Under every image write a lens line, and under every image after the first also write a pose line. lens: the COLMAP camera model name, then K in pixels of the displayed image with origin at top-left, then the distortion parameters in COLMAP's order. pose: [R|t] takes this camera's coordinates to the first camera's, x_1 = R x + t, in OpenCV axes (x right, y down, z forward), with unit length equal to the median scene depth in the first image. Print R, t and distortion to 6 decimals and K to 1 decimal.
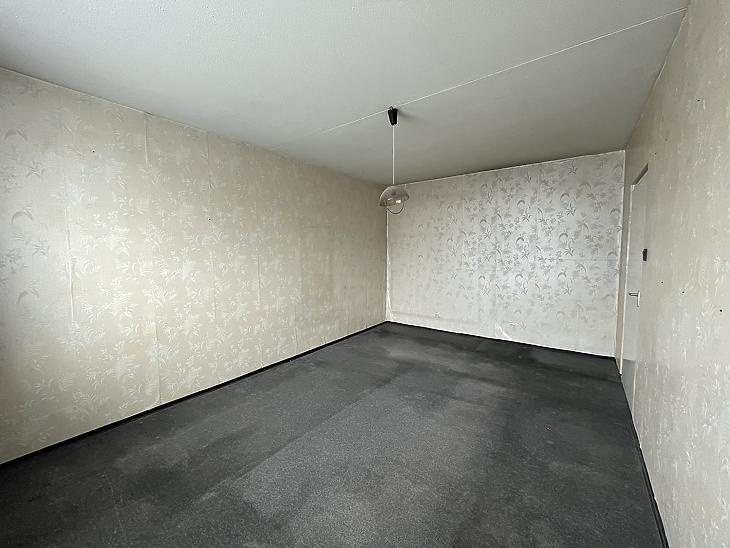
lens RADIAL K [[296.0, 0, 365.0], [0, 296.0, 274.0], [0, 0, 1]] dist [-0.000259, 0.000048]
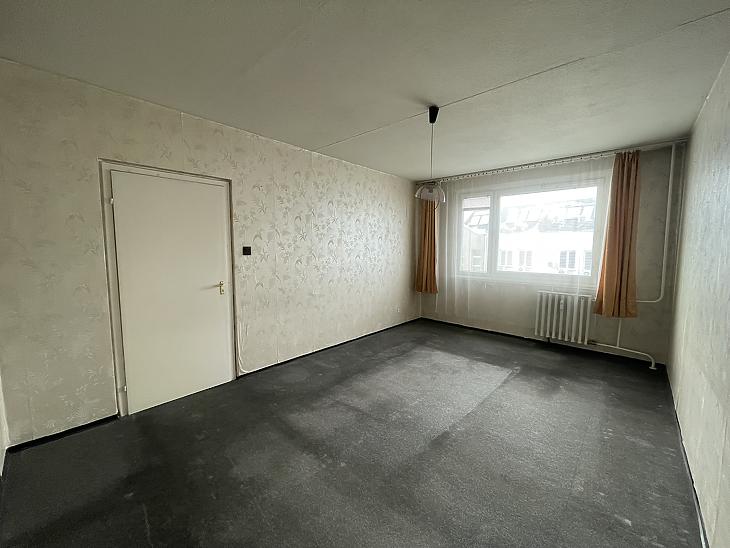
lens RADIAL K [[296.0, 0, 365.0], [0, 296.0, 274.0], [0, 0, 1]] dist [-0.000259, 0.000048]
pose [[-0.994525, -0.007652, 0.104218, 0.210537], [0.010271, 0.985328, 0.170364, -0.166458], [-0.103993, 0.170502, -0.979854, 2.046510]]
